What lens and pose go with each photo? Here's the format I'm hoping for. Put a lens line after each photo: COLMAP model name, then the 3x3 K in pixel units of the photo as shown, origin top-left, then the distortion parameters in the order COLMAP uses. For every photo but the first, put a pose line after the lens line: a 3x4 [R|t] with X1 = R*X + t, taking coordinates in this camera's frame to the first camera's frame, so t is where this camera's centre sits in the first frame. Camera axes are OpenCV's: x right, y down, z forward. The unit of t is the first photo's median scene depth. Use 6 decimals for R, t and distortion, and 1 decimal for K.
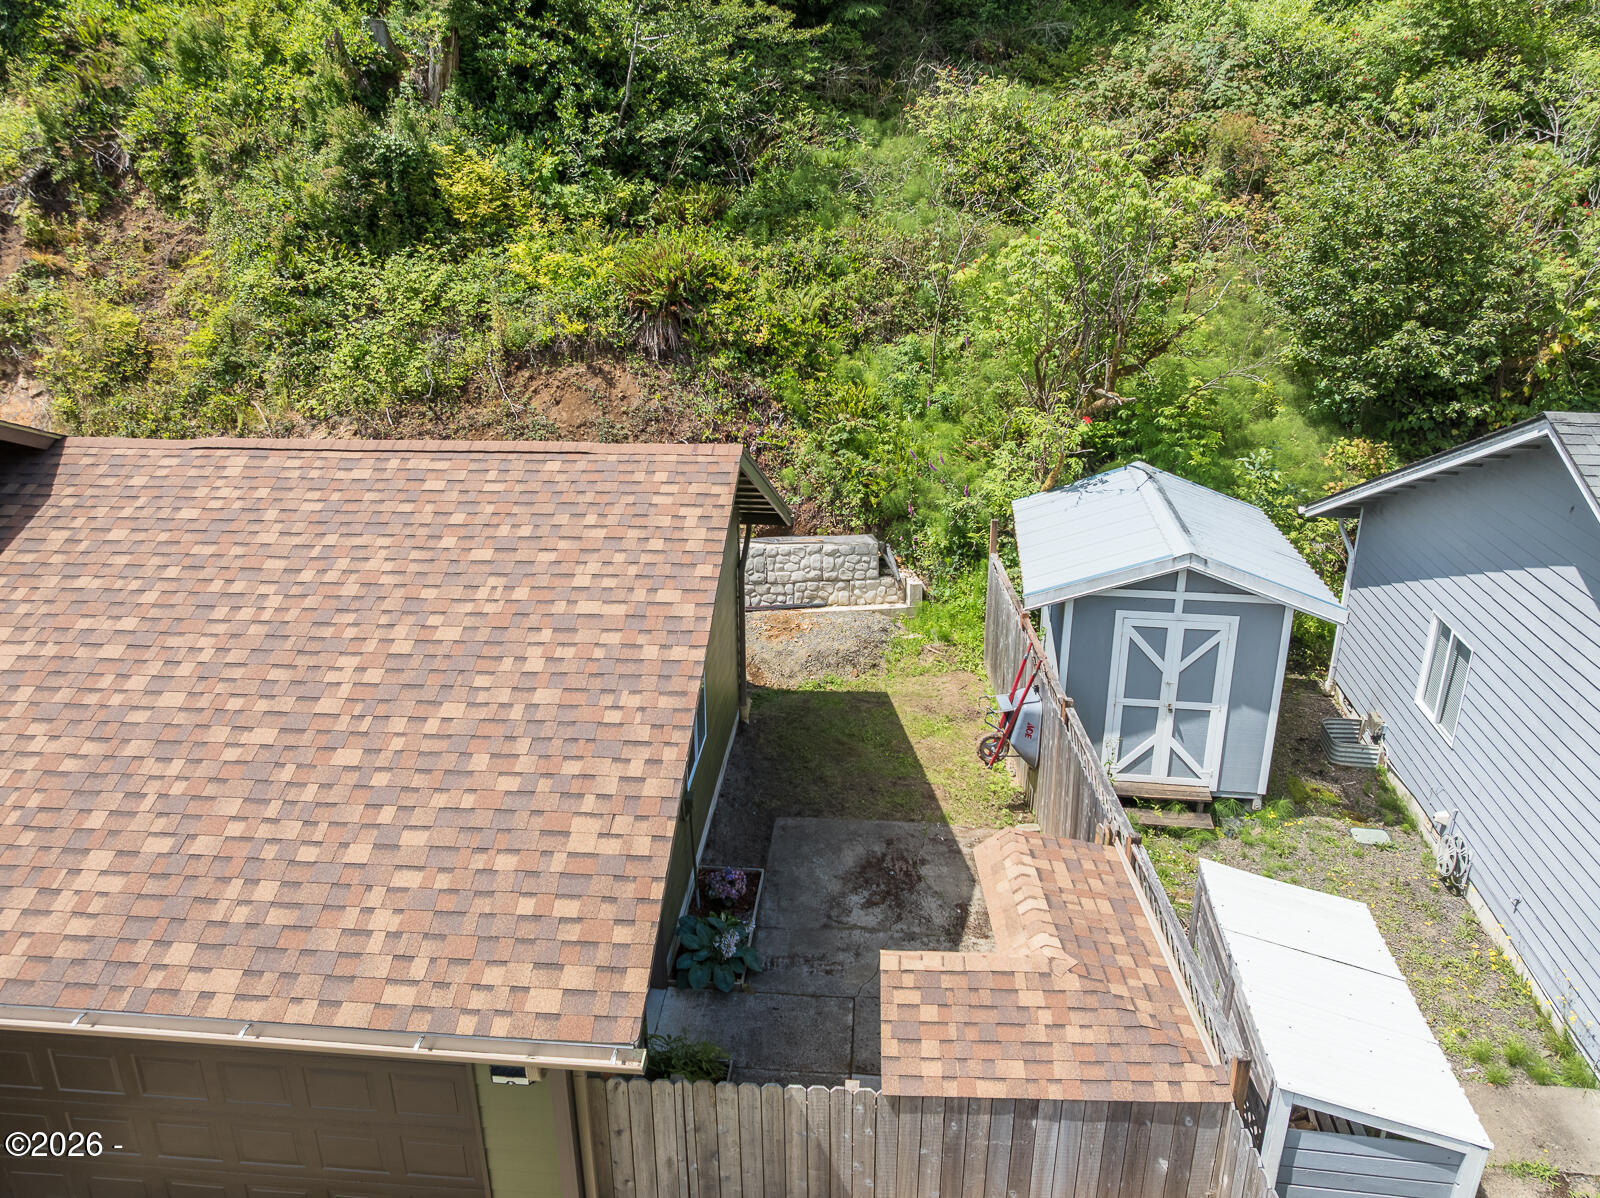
lens RADIAL K [[1134.3, 0, 807.5], [0, 1134.3, 596.2], [0, 0, 1]] dist [-0.042272, 0.011071]
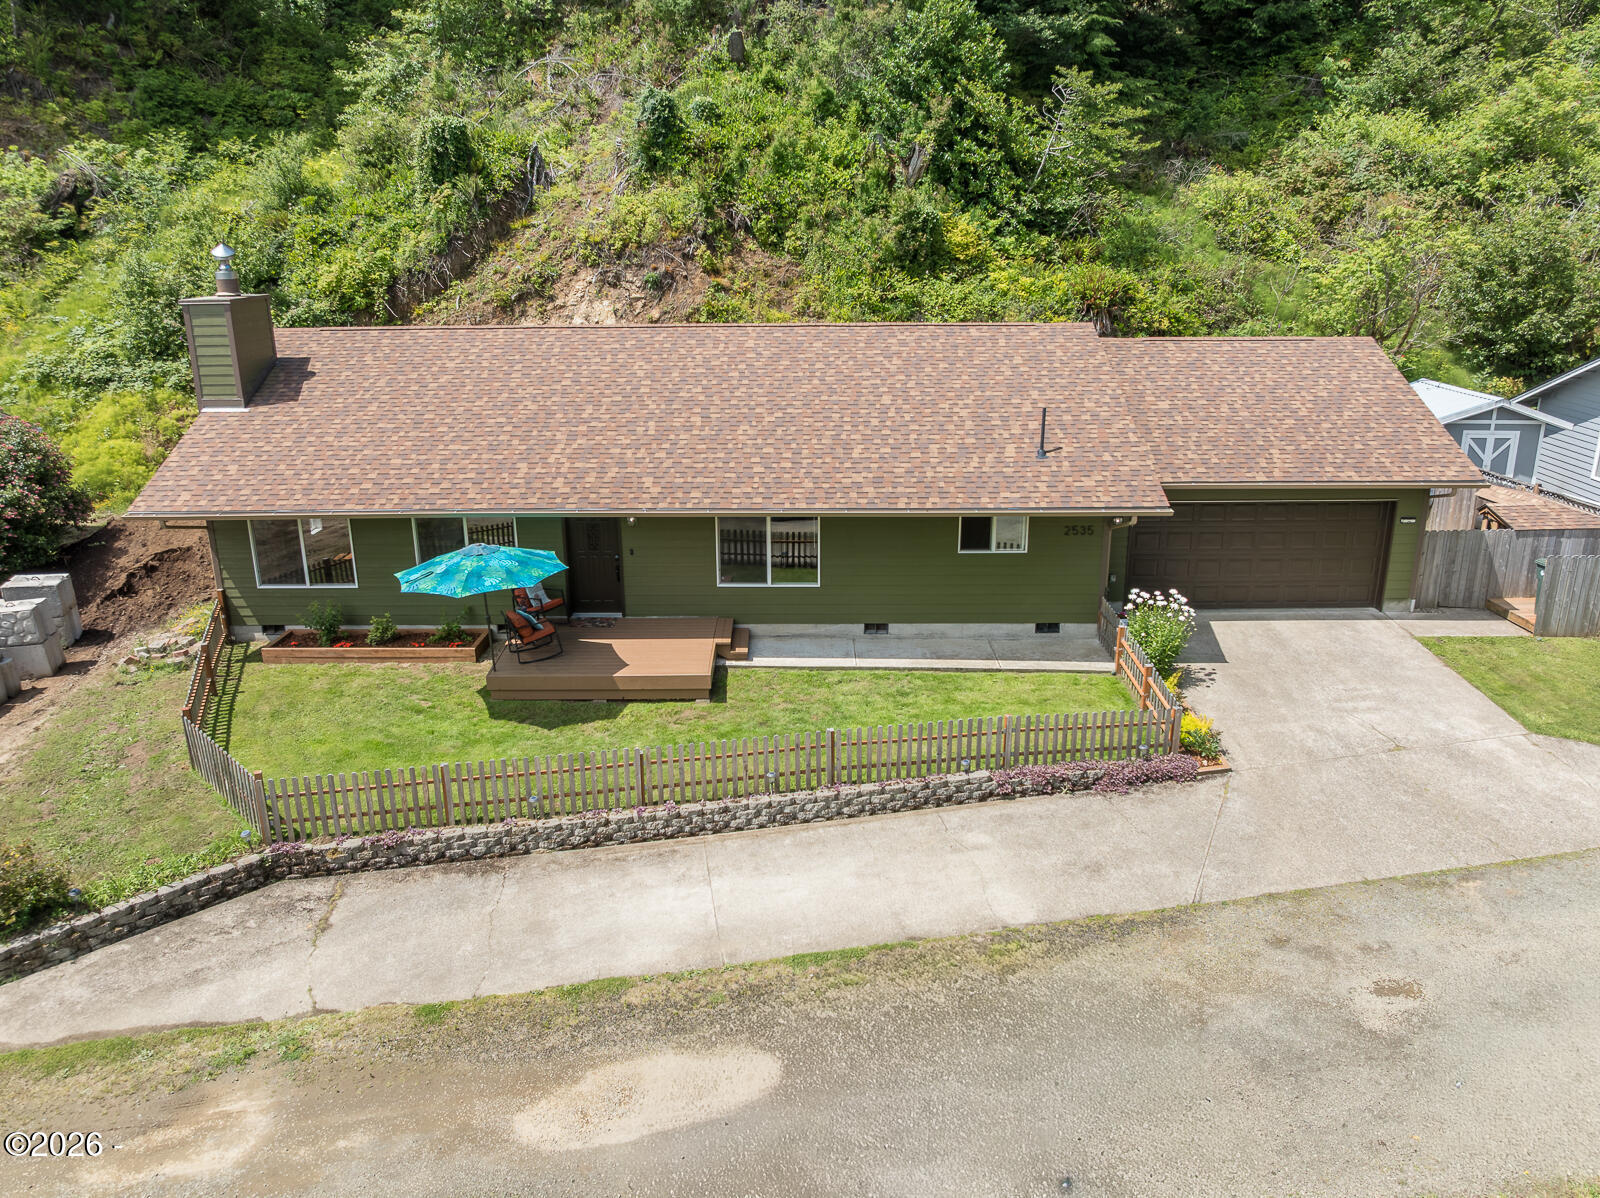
lens RADIAL K [[1134.3, 0, 800.3], [0, 1134.3, 598.7], [0, 0, 1]] dist [-0.042272, 0.011071]
pose [[0.997624, -0.026888, 0.063435, -0.683044], [0.029876, 0.998465, -0.046636, 0.238336], [-0.062084, 0.048420, 0.996896, -0.620149]]
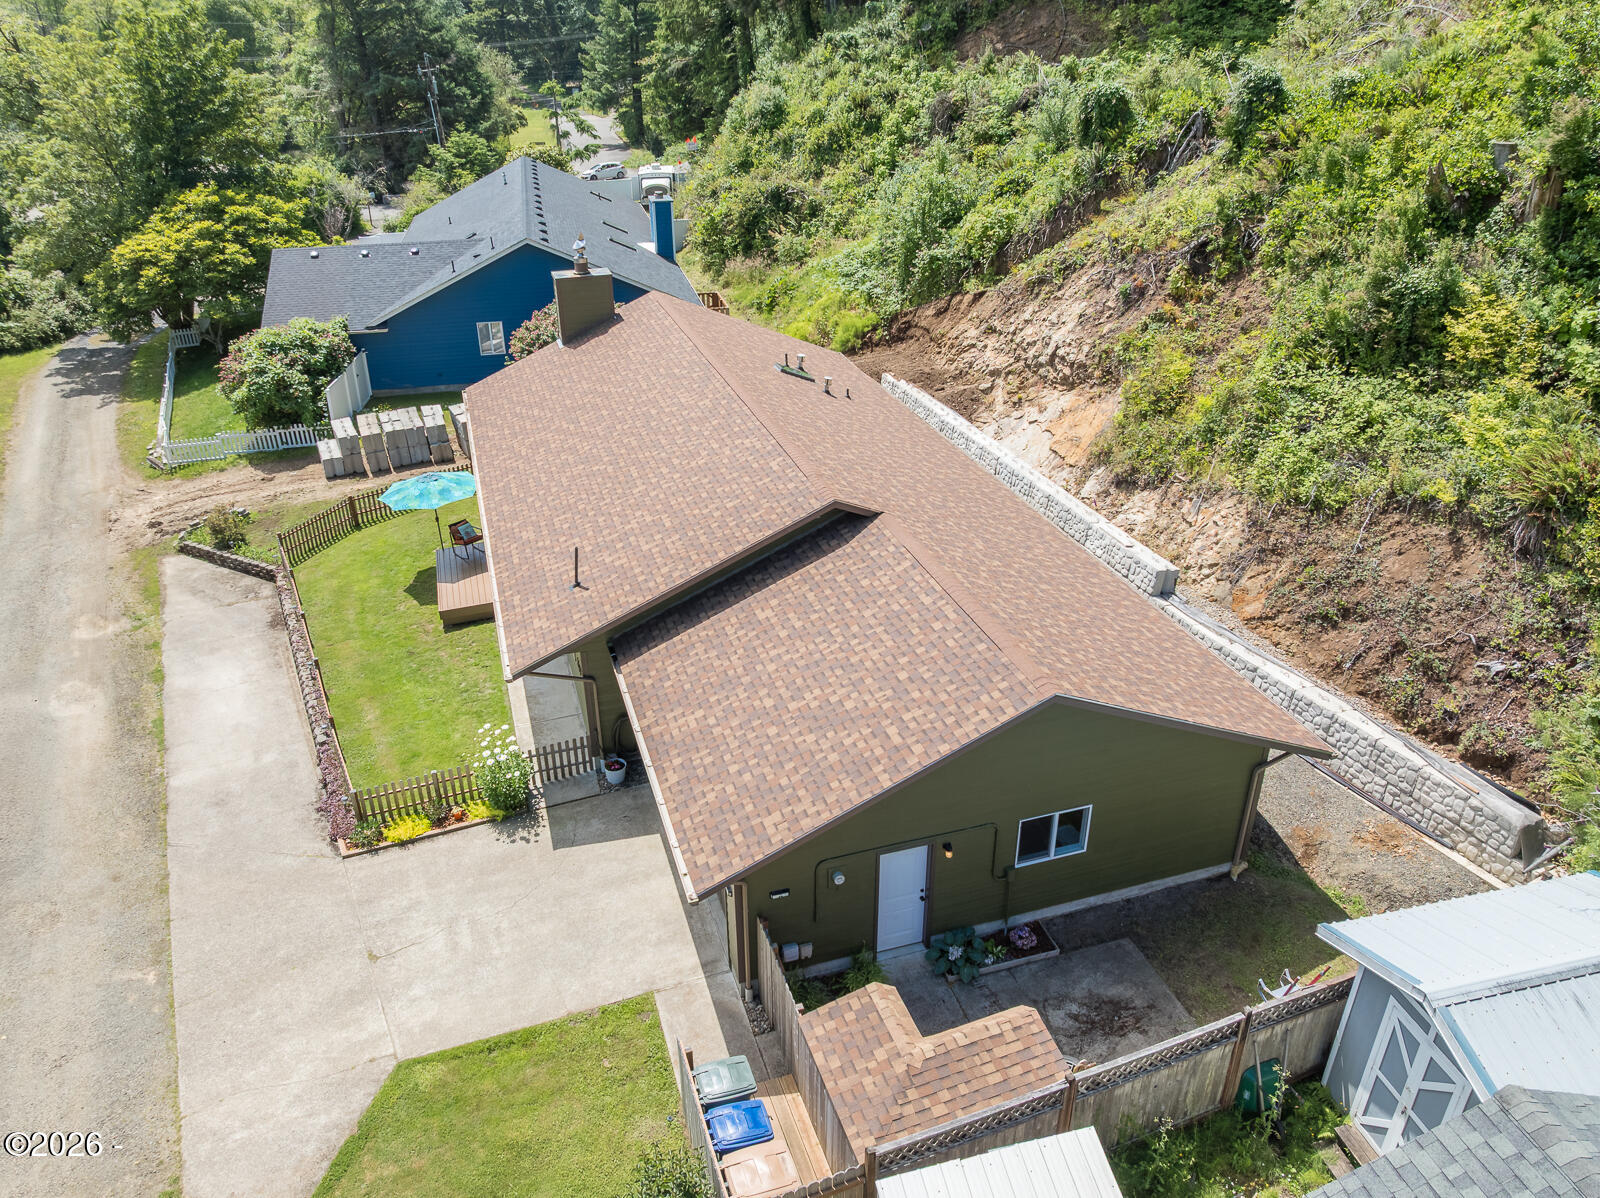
lens RADIAL K [[1134.3, 0, 802.0], [0, 1134.3, 592.5], [0, 0, 1]] dist [-0.042272, 0.011071]
pose [[0.363028, 0.427414, -0.827966, 0.469860], [-0.317477, 0.892156, 0.321351, -0.292347], [0.876025, 0.146201, 0.459571, -0.005001]]
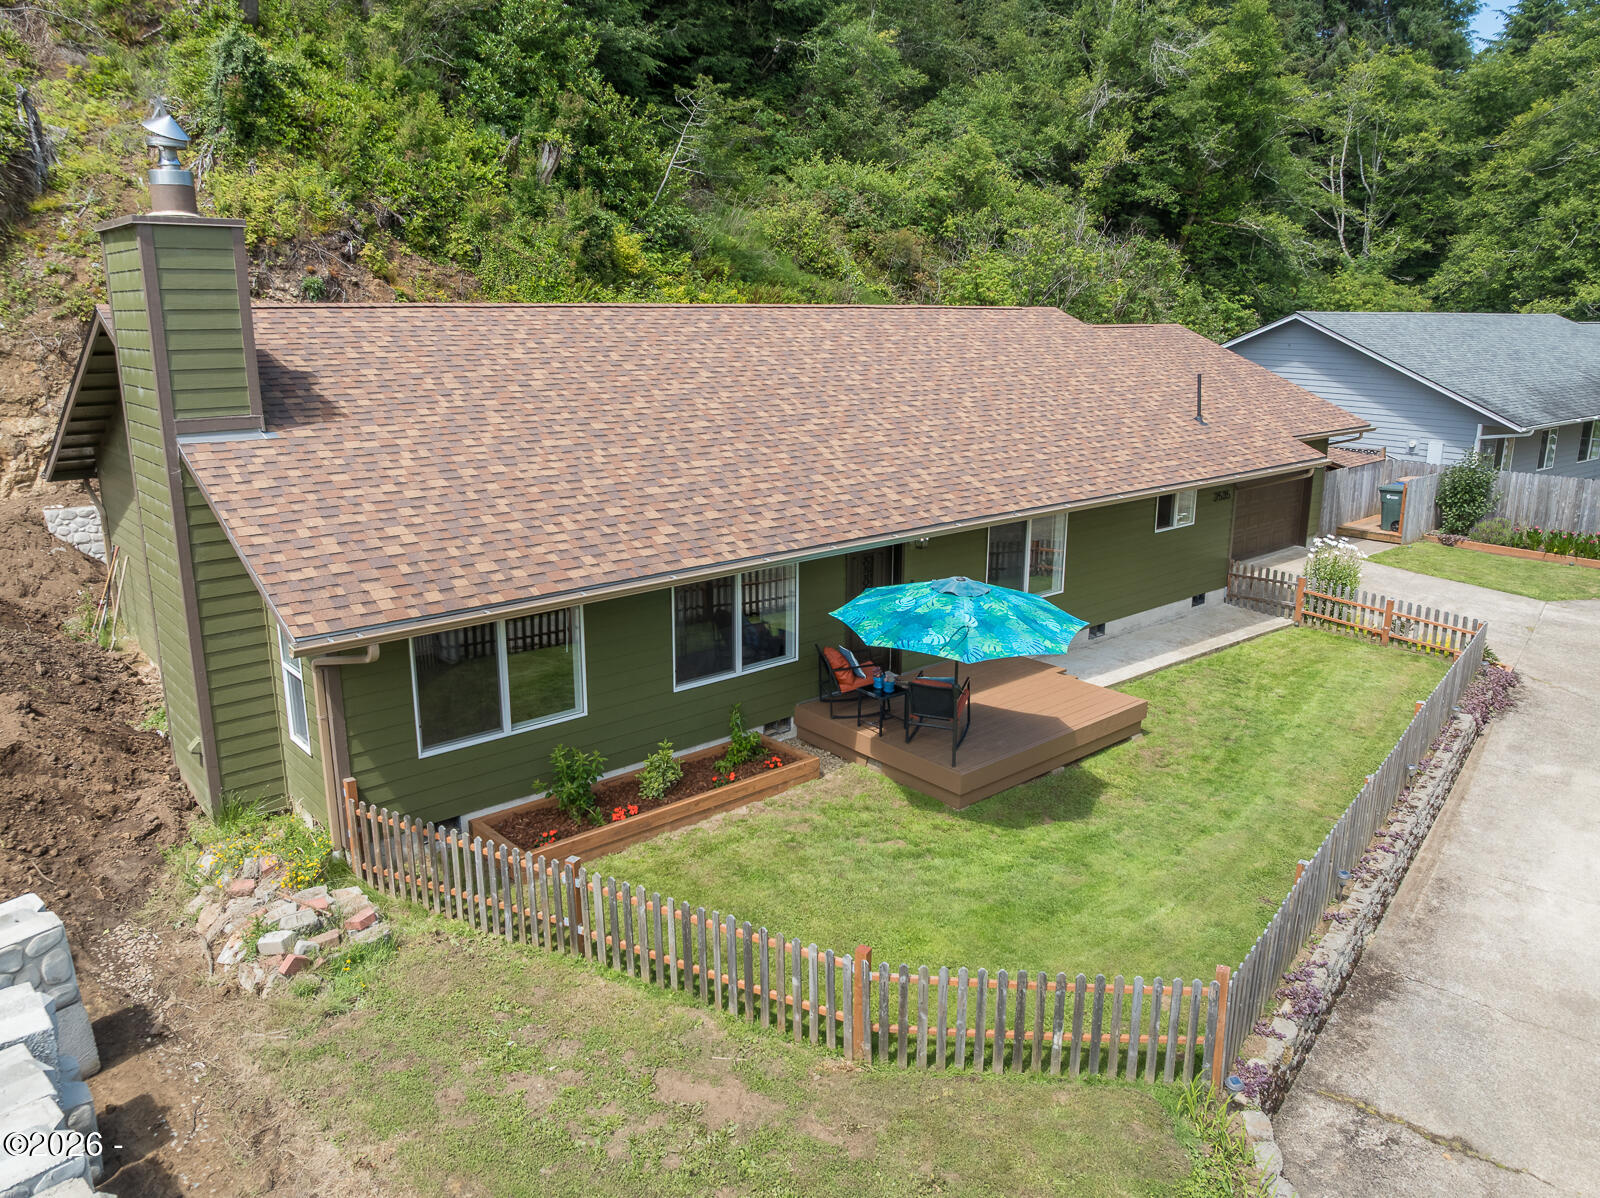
lens RADIAL K [[1134.3, 0, 799.7], [0, 1134.3, 595.0], [0, 0, 1]] dist [-0.042272, 0.011071]
pose [[0.701646, -0.171921, 0.691474, -1.294656], [0.247401, 0.968860, -0.010154, 0.148353], [-0.668196, 0.178196, 0.722330, -0.138260]]
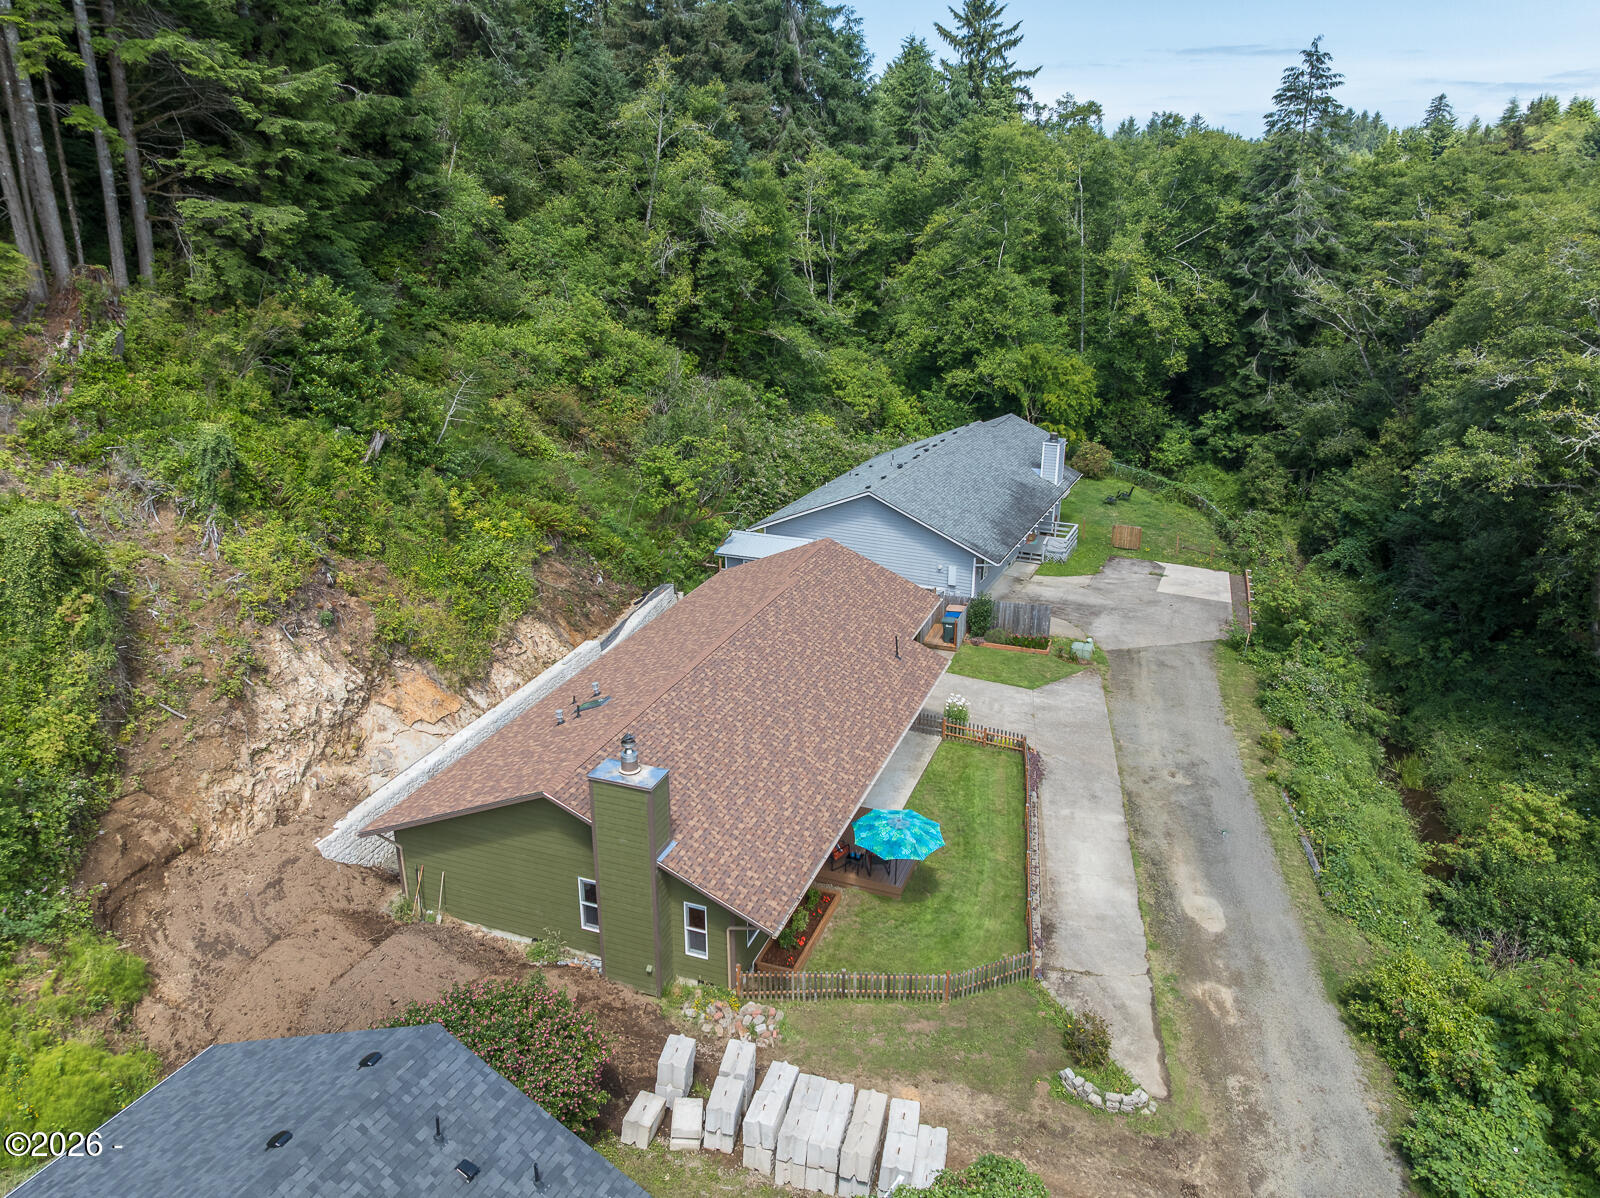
lens RADIAL K [[1134.3, 0, 798.2], [0, 1134.3, 599.4], [0, 0, 1]] dist [-0.042272, 0.011071]
pose [[0.277752, -0.325578, 0.903799, -2.123031], [0.333419, 0.915005, 0.227150, -0.481453], [-0.900936, 0.238253, 0.362698, -0.276602]]
